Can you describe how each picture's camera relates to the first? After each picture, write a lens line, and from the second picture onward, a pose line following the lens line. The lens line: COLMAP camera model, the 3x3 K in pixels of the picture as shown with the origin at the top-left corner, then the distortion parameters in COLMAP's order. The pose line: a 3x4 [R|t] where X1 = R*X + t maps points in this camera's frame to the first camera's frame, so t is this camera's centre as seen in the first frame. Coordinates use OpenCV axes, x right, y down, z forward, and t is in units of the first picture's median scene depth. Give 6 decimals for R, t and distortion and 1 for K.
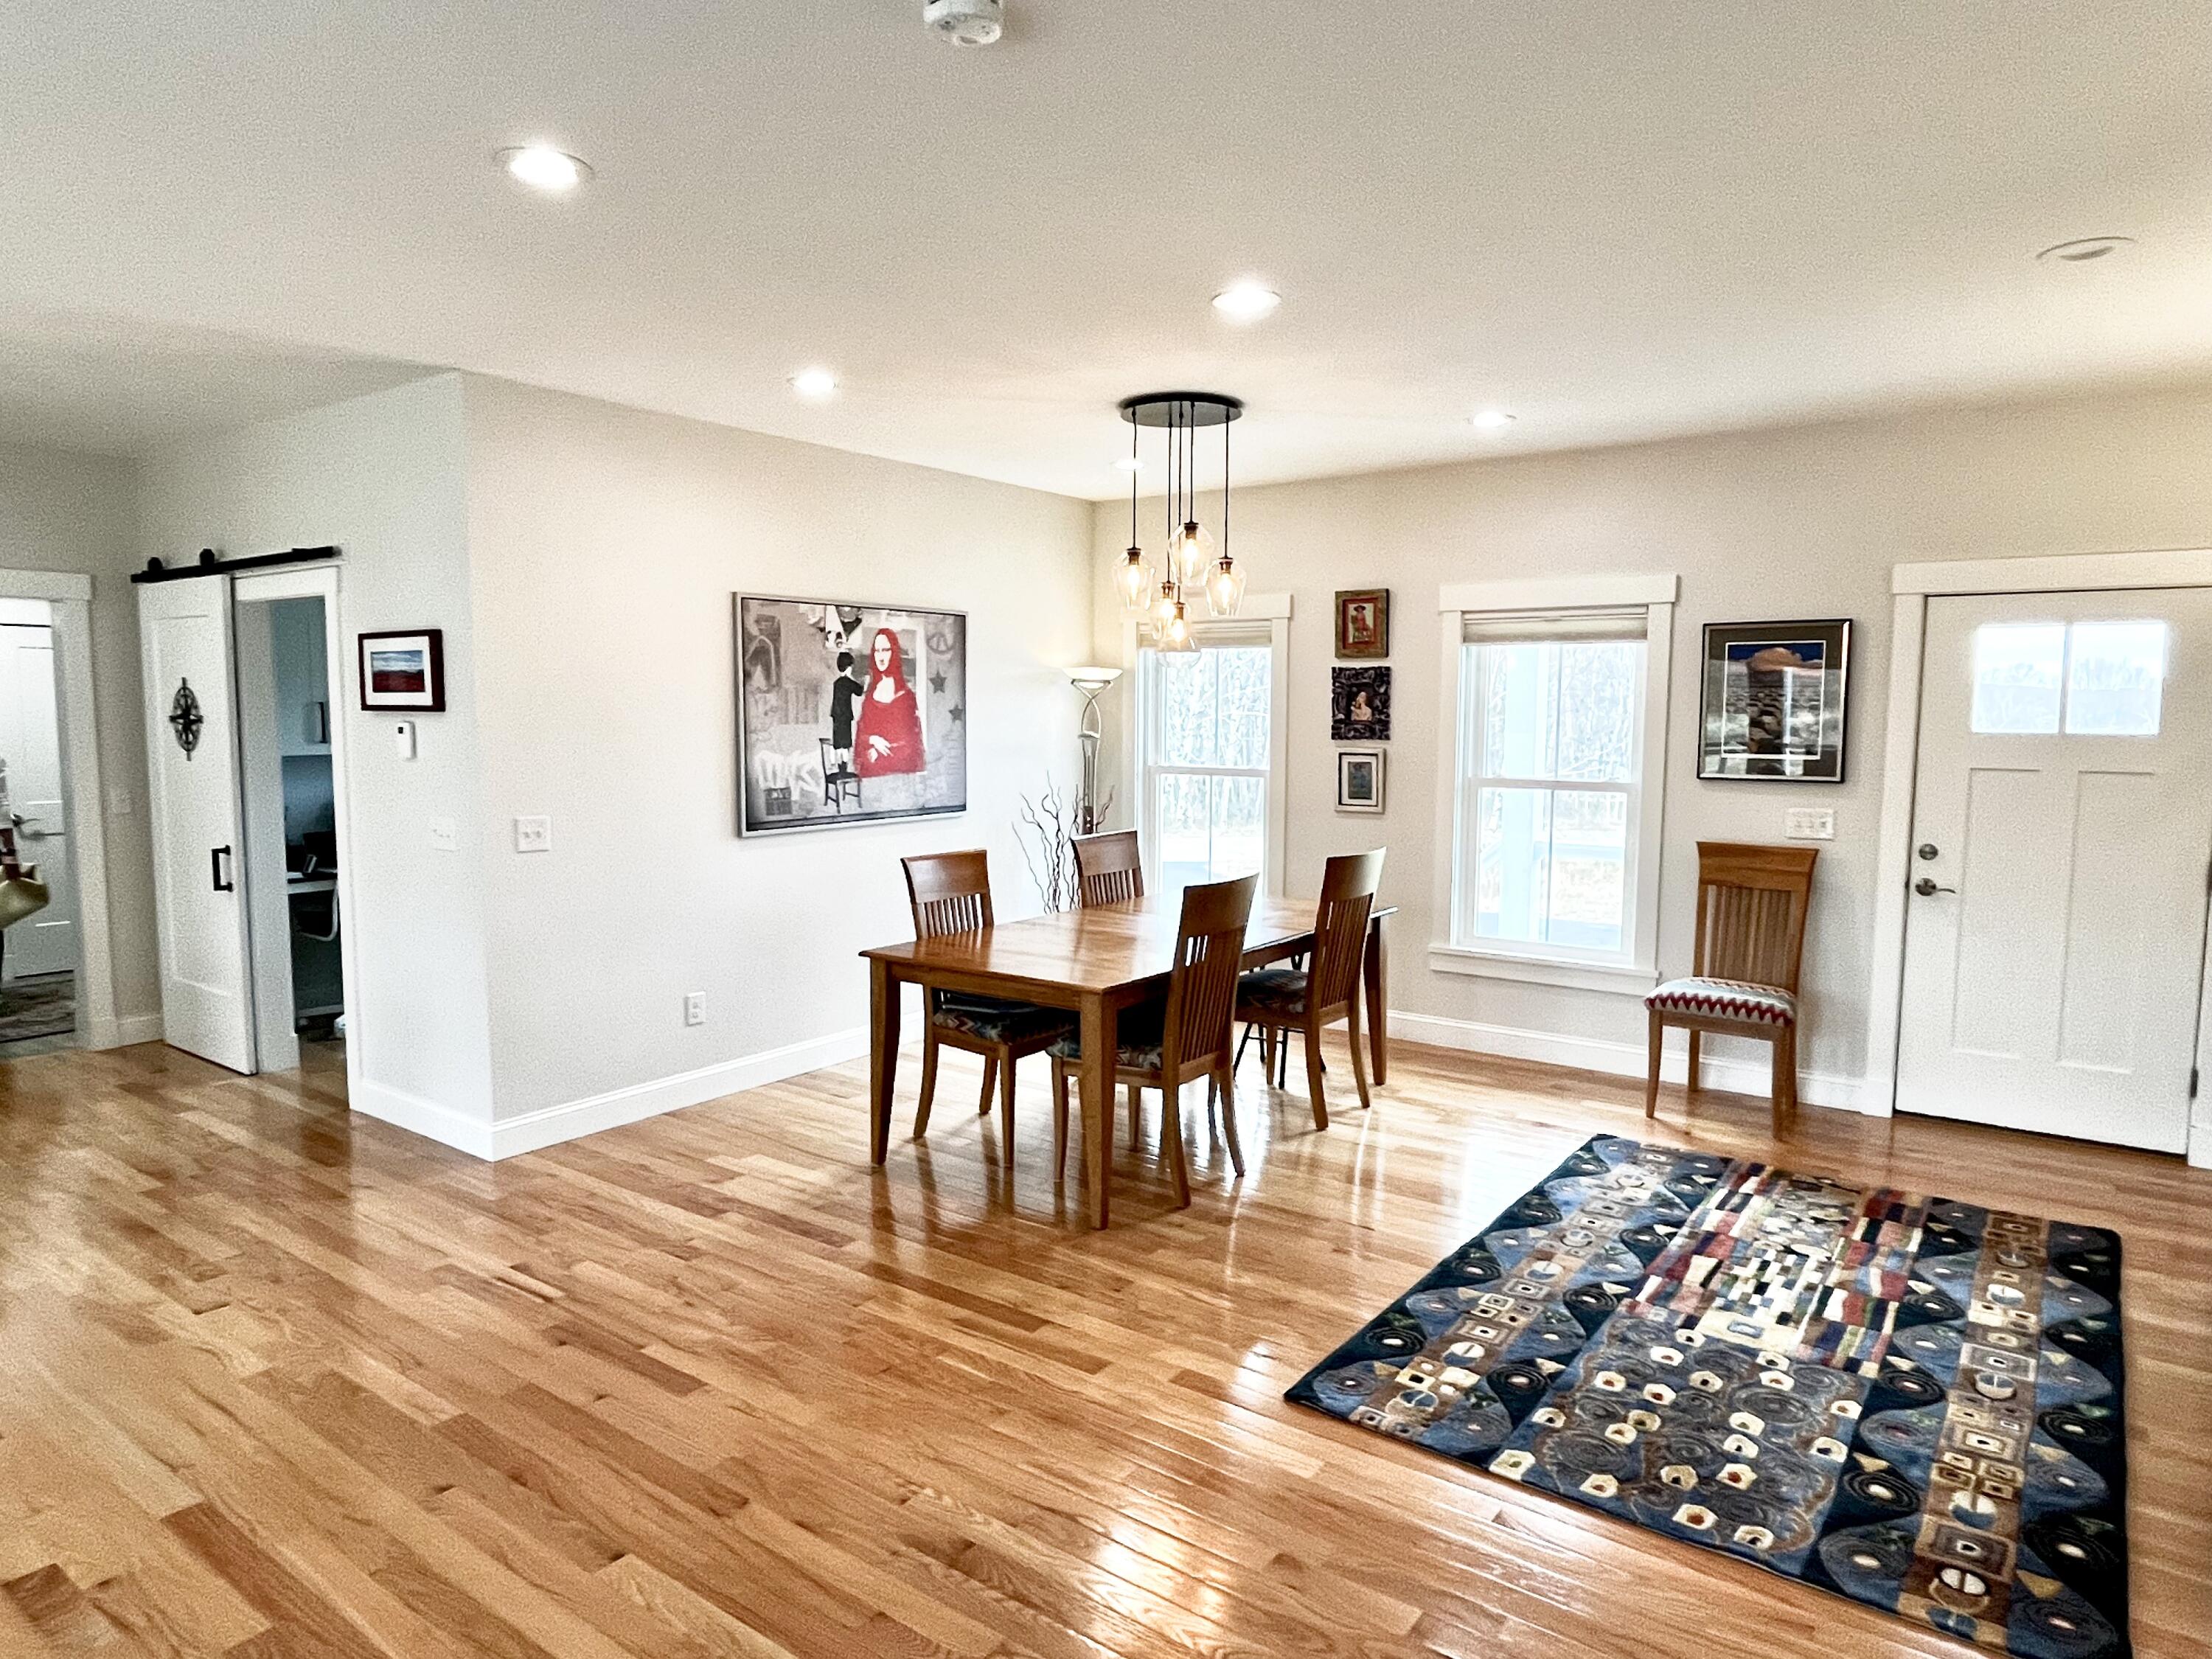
lens RADIAL K [[1349.1, 0, 1106.0], [0, 1349.1, 829.5], [0, 0, 1]] dist [0.000360, -0.000273]
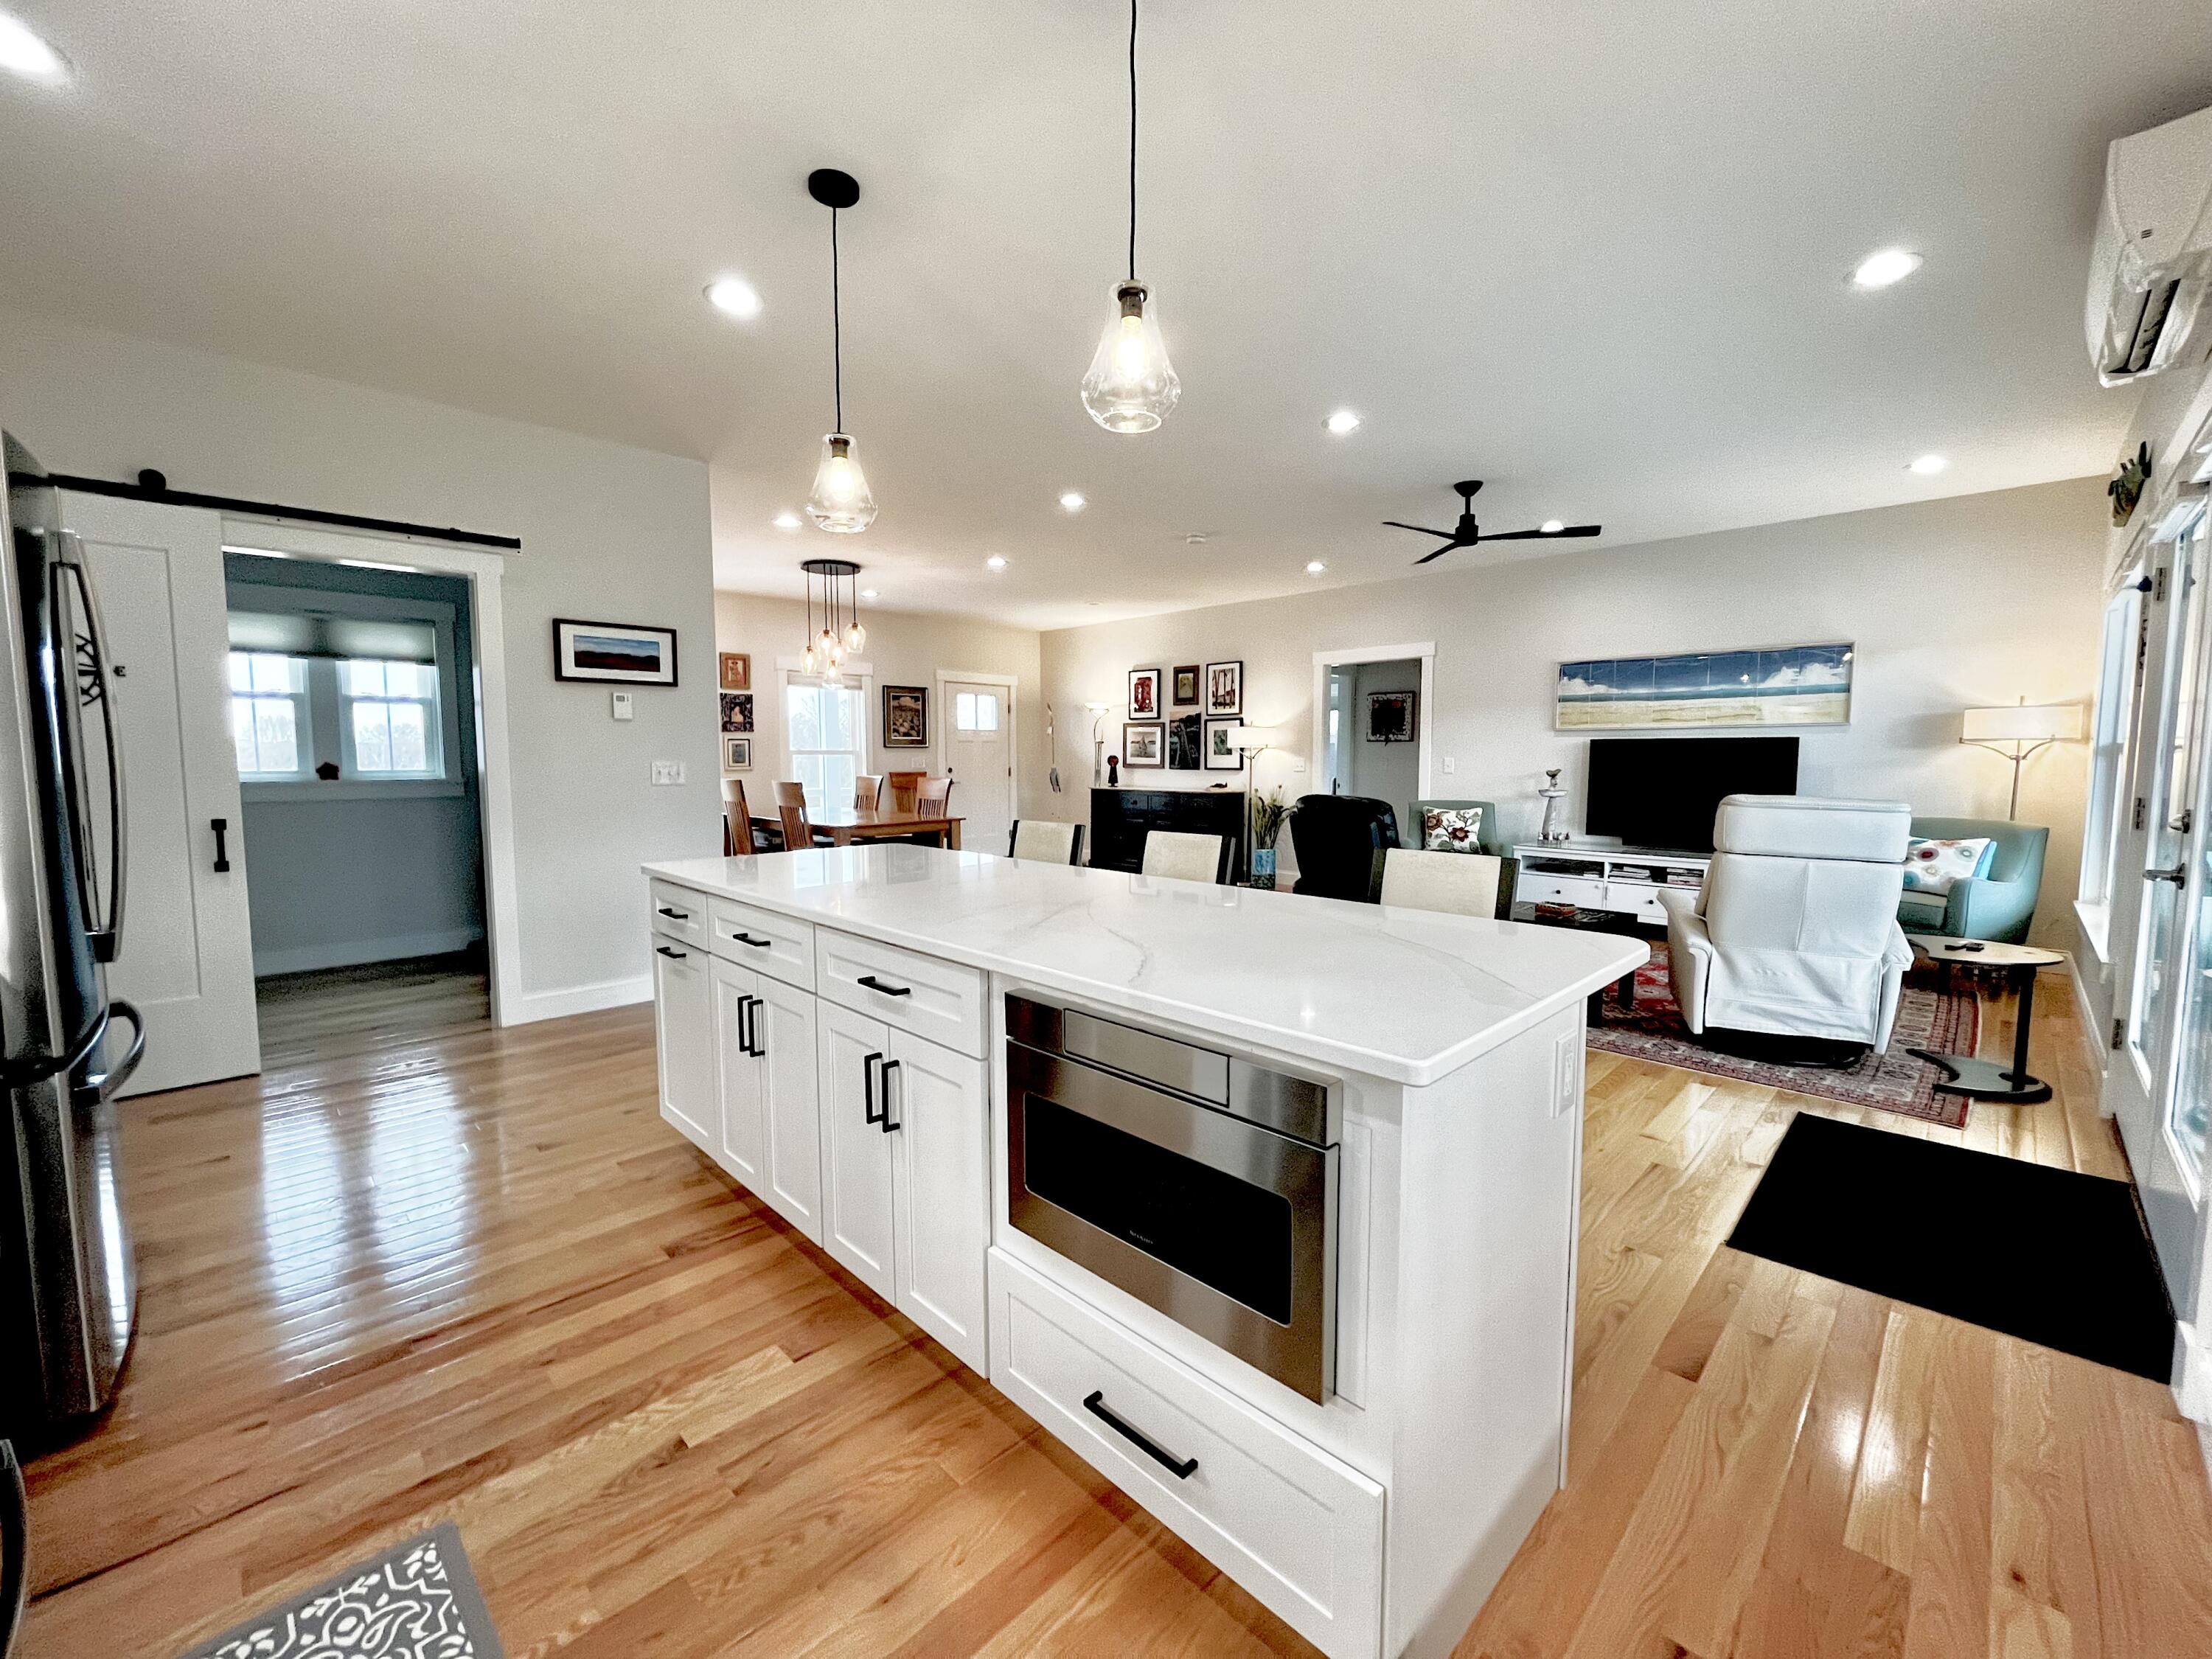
lens RADIAL K [[897.0, 0, 1106.0], [0, 897.0, 829.5], [0, 0, 1]] dist [-0.005643, -0.000037]
pose [[0.151469, -0.087143, 0.984613, -1.363622], [0.093014, 0.992943, 0.073572, 0.035401], [-0.984076, 0.080439, 0.158506, 0.408381]]
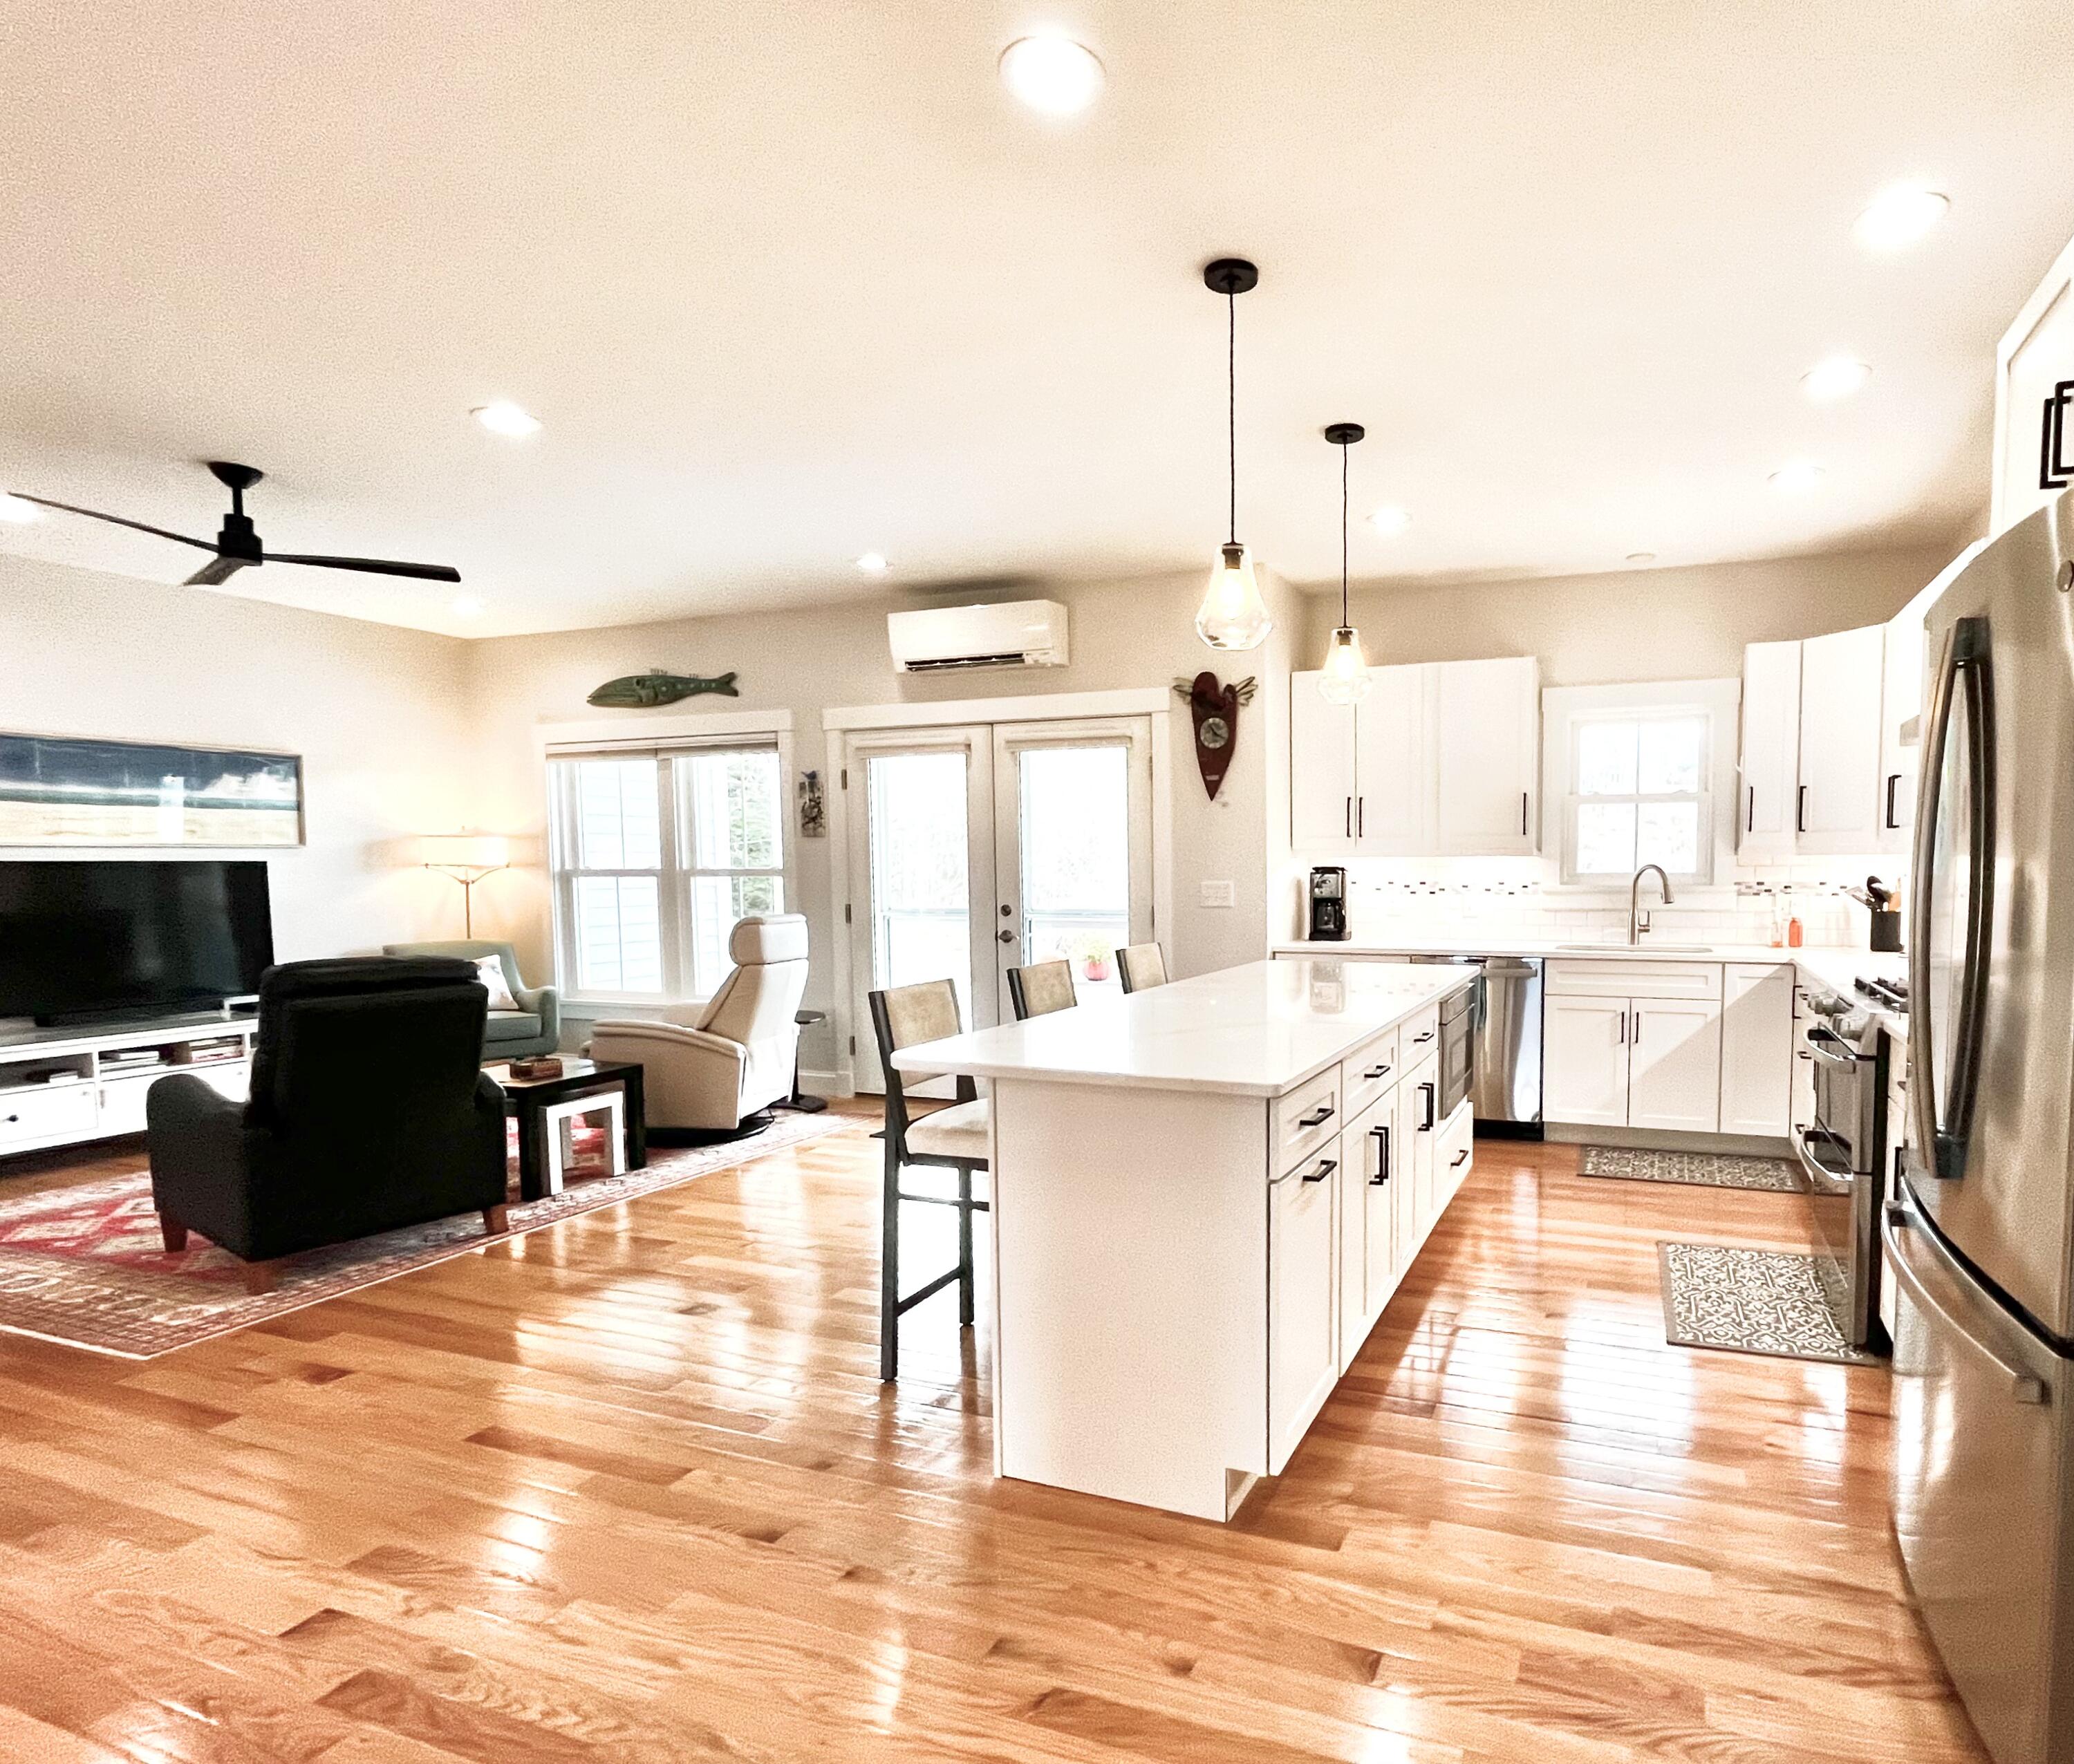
lens RADIAL K [[1145.5, 0, 1242.5], [0, 1145.5, 935.1], [0, 0, 1]] dist [-0.002712, -0.002128]
pose [[-0.957332, 0.017357, -0.288468, -0.706713], [-0.026833, 0.988544, 0.148530, -0.049527], [0.287742, 0.149933, -0.945899, 1.201329]]
